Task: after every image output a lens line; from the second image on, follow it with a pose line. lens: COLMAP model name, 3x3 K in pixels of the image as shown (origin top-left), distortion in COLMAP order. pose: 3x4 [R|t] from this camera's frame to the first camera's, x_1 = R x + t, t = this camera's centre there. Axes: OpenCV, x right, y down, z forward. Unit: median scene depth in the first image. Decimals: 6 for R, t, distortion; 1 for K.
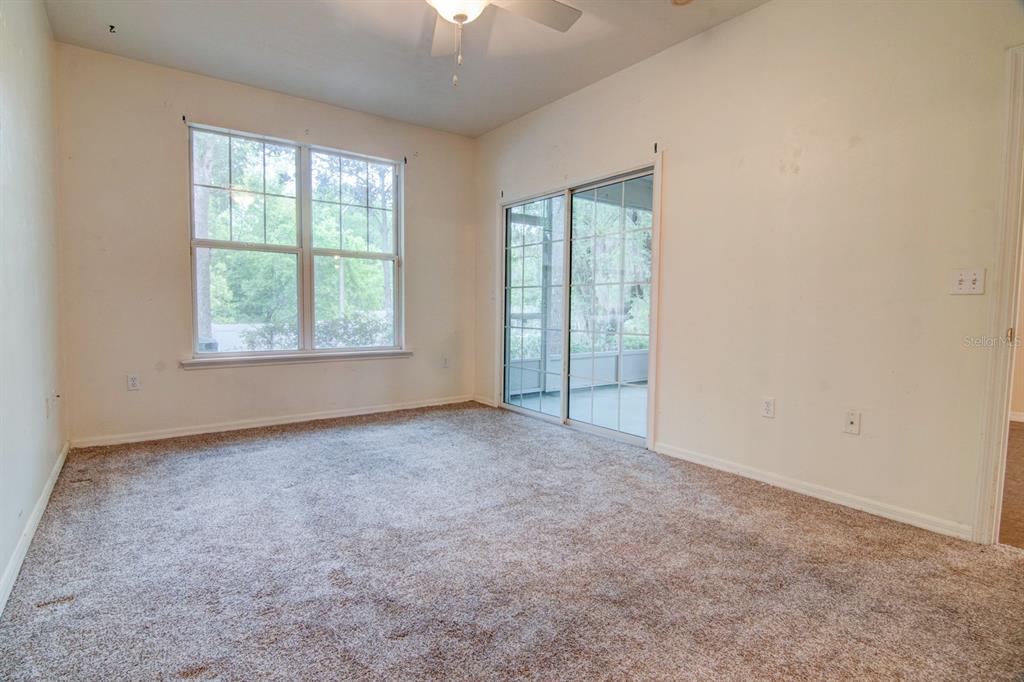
lens RADIAL K [[501.3, 0, 507.4], [0, 501.3, 340.6], [0, 0, 1]] dist [-0.019095, -0.006806]
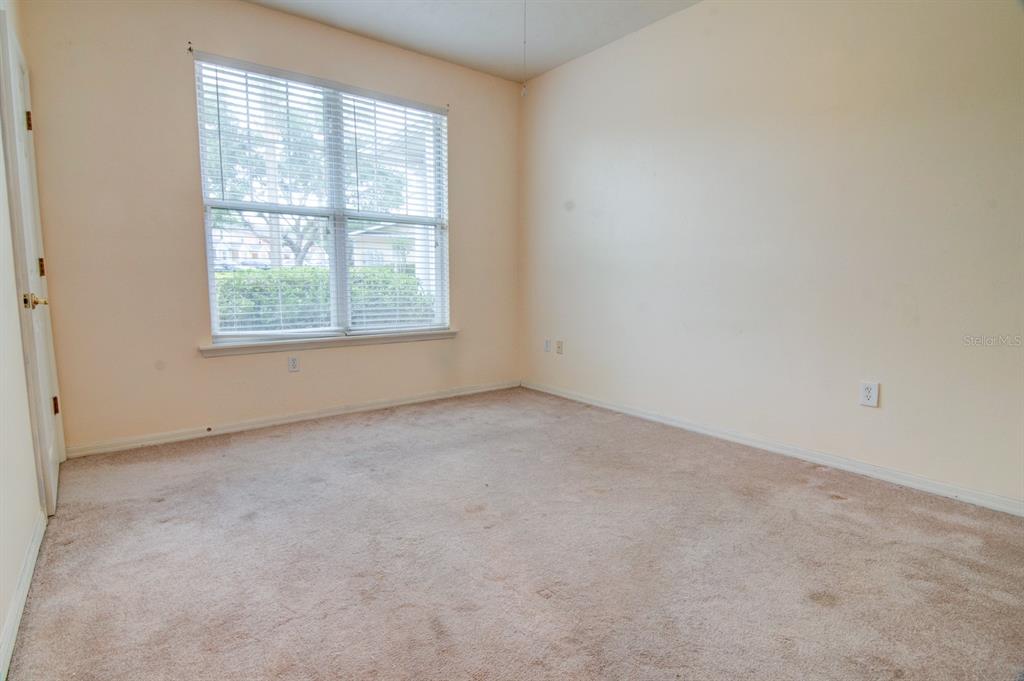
lens RADIAL K [[501.3, 0, 508.4], [0, 501.3, 340.4], [0, 0, 1]] dist [-0.019095, -0.006806]
pose [[0.999811, -0.005721, -0.018567, -0.113627], [0.006690, 0.998597, 0.052535, -0.009942], [0.018240, -0.052649, 0.998446, 0.168123]]
